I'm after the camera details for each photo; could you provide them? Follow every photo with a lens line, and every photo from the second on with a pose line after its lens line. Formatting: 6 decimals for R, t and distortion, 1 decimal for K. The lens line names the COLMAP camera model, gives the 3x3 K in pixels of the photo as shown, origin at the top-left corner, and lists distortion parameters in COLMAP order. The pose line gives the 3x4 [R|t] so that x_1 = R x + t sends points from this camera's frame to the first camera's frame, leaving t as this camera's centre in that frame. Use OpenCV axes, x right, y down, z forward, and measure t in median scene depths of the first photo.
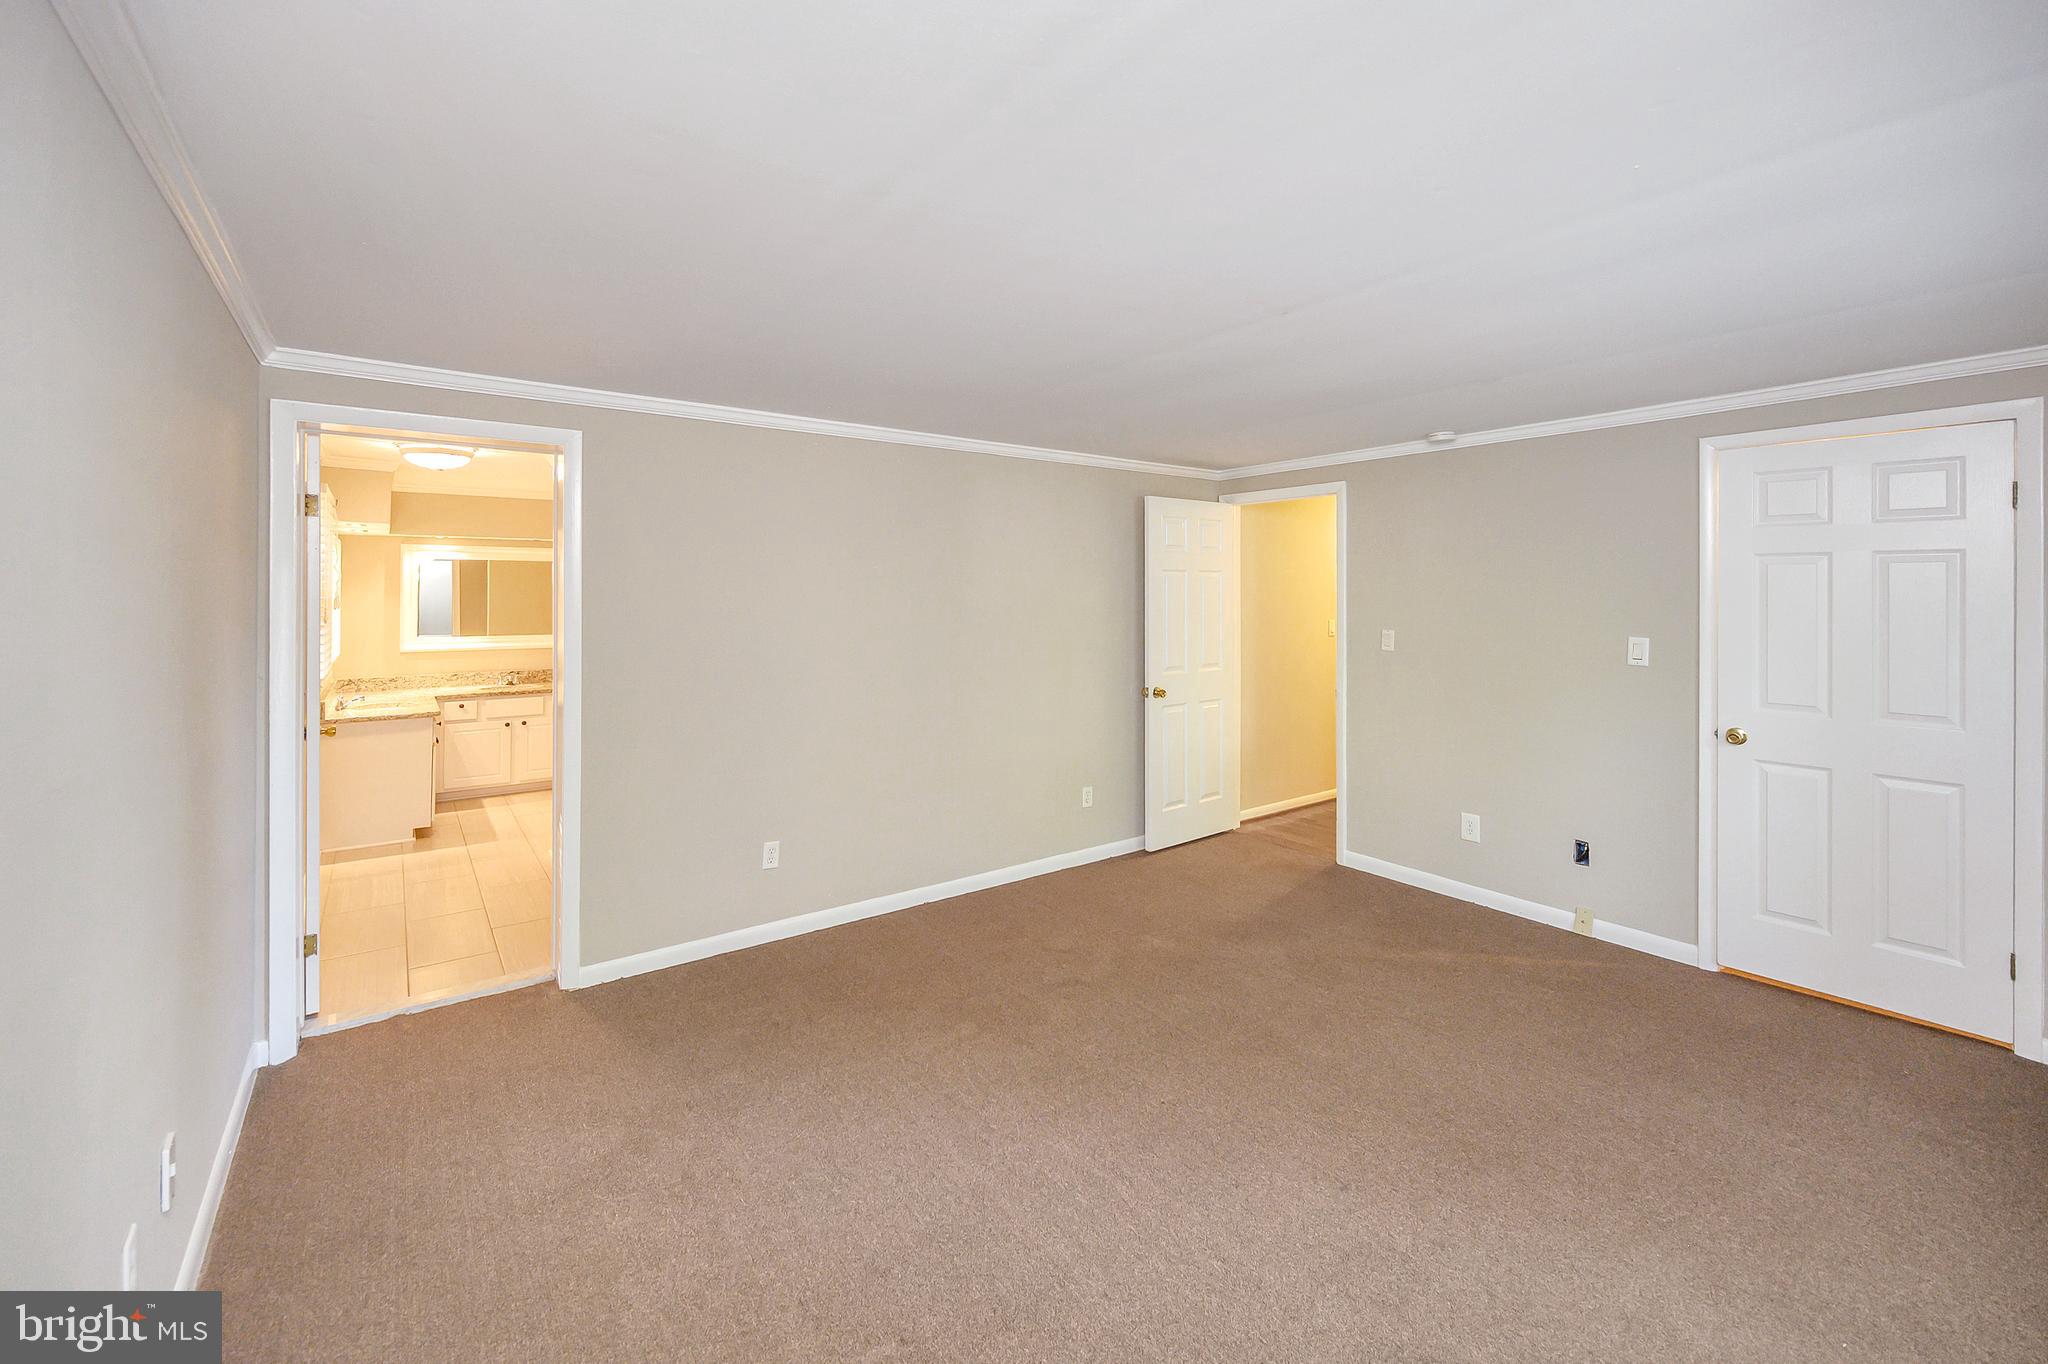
lens RADIAL K [[846.2, 0, 1024.9], [0, 846.2, 588.8], [0, 0, 1]] dist [-0.000426, -0.000073]
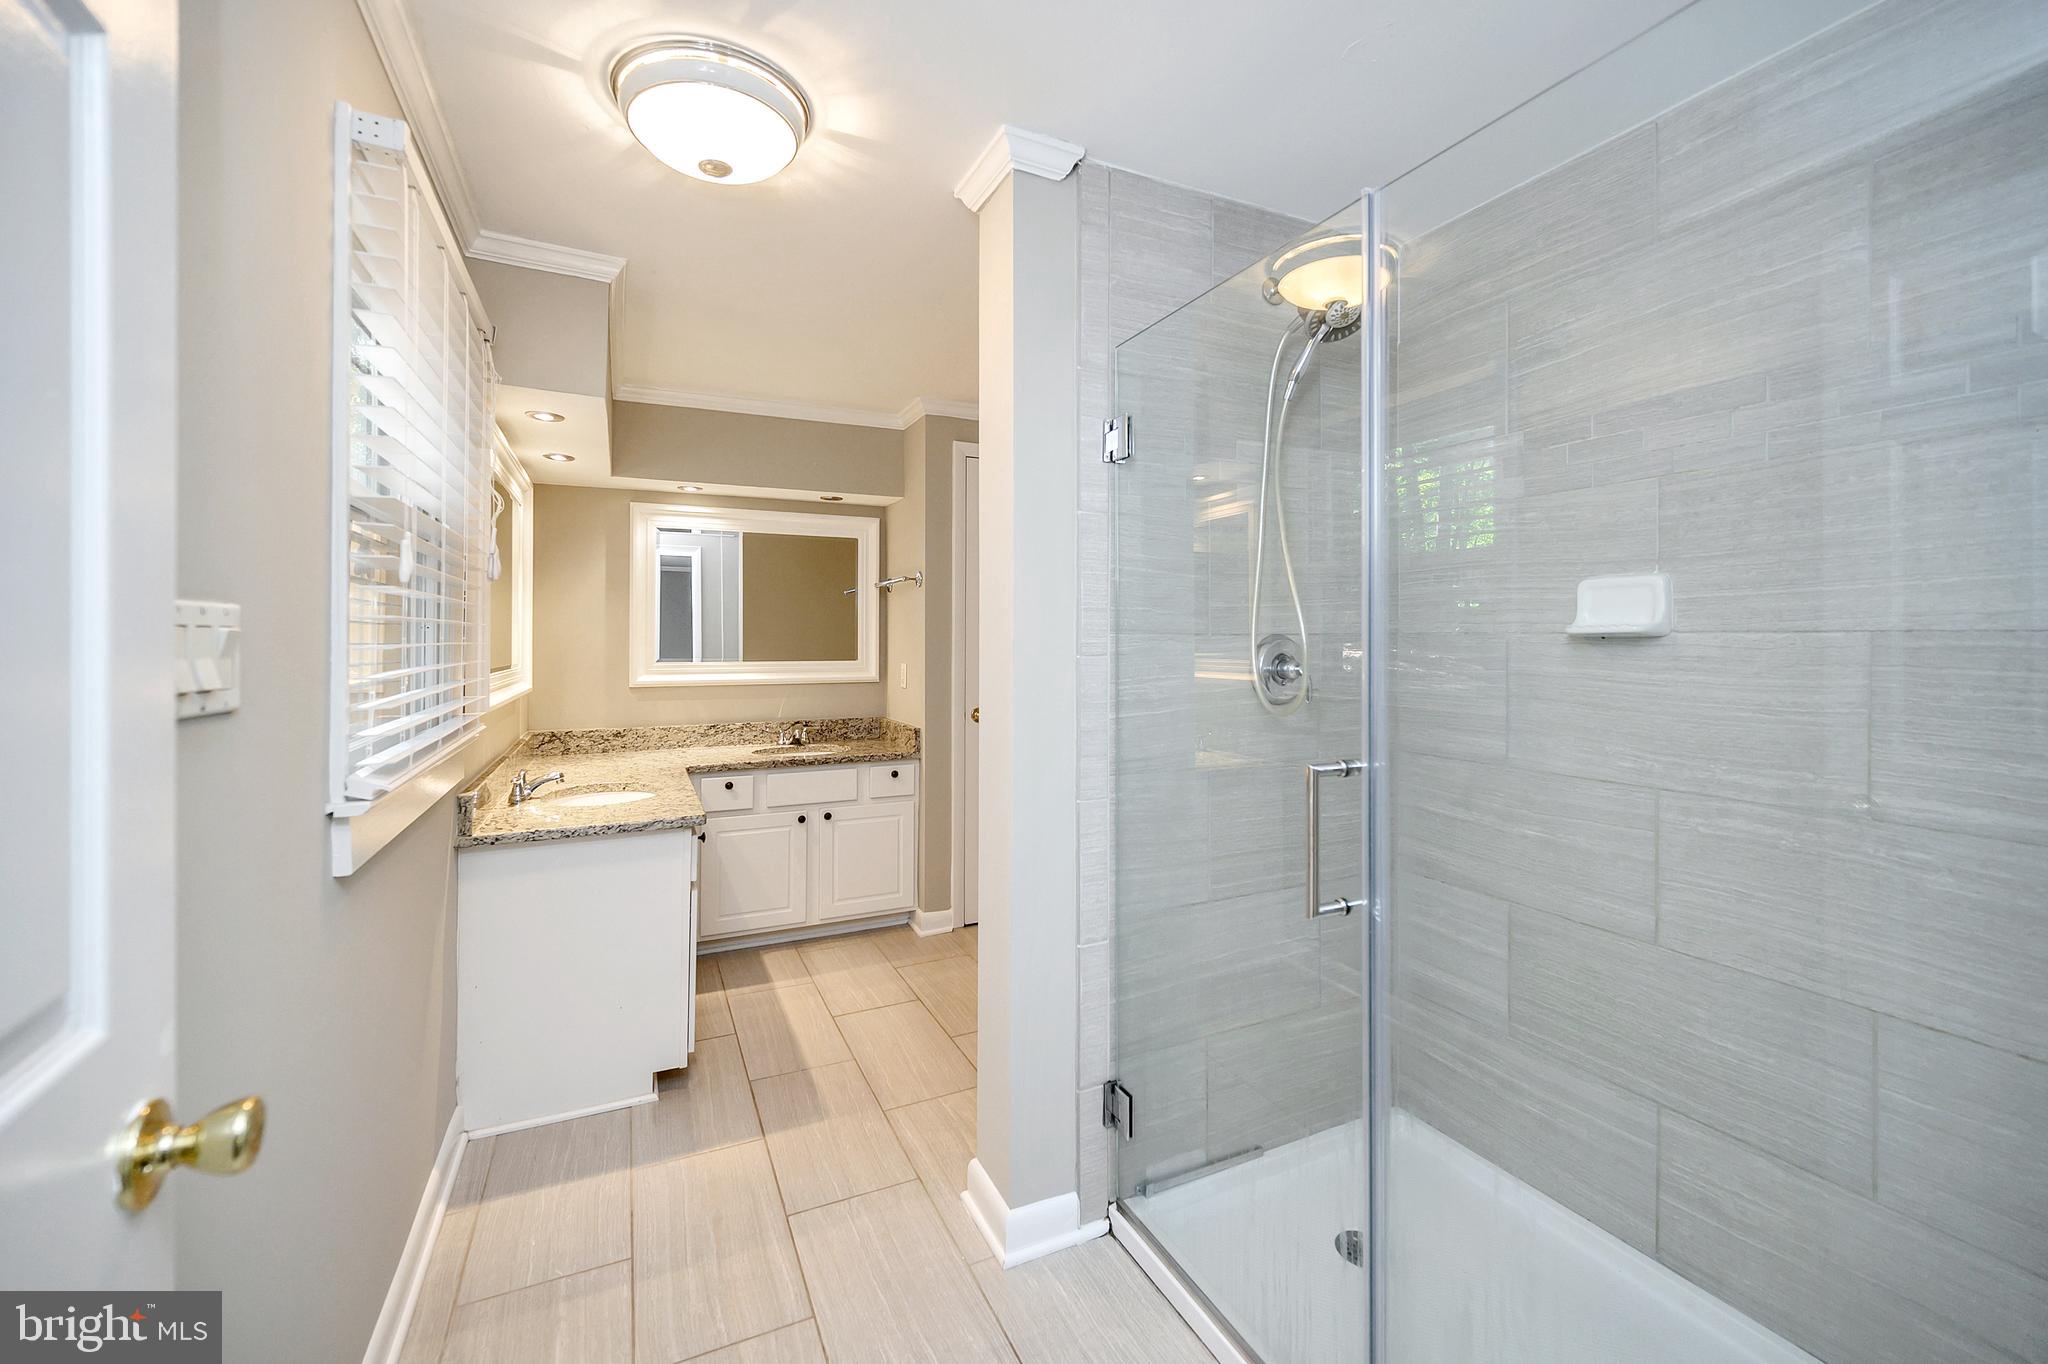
lens RADIAL K [[863.3, 0, 1038.9], [0, 863.3, 629.2], [0, 0, 1]] dist [0.000382, 0.000021]
pose [[0.980575, -0.005959, -0.196052, -0.348560], [0.004250, 0.999949, -0.009134, 0.042202], [0.196097, 0.008123, 0.980551, 0.476294]]
